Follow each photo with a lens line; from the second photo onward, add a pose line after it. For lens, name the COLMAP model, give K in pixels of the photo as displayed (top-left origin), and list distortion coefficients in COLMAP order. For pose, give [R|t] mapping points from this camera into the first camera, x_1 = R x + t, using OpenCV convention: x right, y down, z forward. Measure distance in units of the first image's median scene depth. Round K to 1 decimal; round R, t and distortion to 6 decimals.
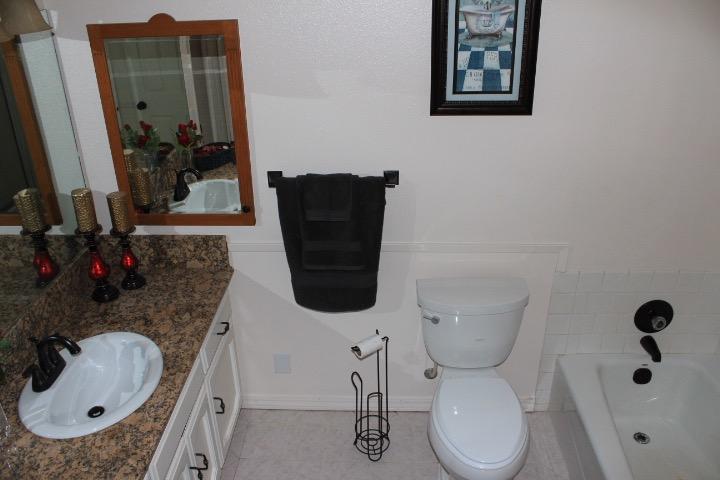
lens RADIAL K [[597.7, 0, 357.0], [0, 597.7, 239.5], [0, 0, 1]] dist [-0.144576, 0.104782]
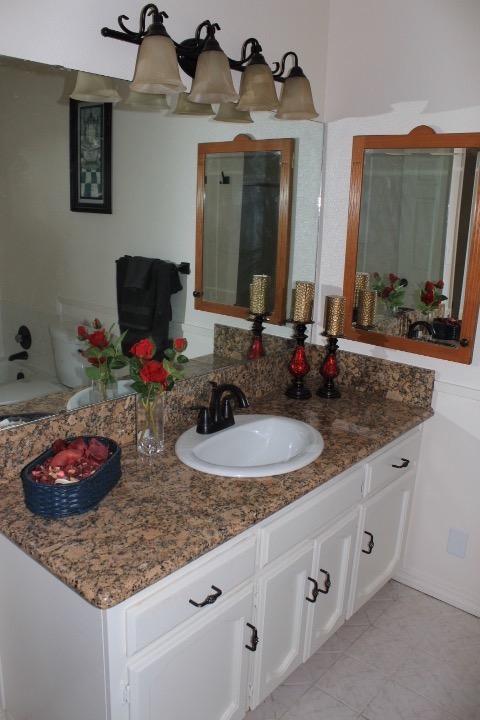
lens RADIAL K [[597.7, 0, 239.2], [0, 597.7, 359.5], [0, 0, 1]] dist [-0.144576, 0.104782]
pose [[0.781053, 0.197143, -0.592529, 0.077944], [-0.326780, 0.937604, -0.118796, 0.188607], [0.532138, 0.286413, 0.796741, 0.118761]]
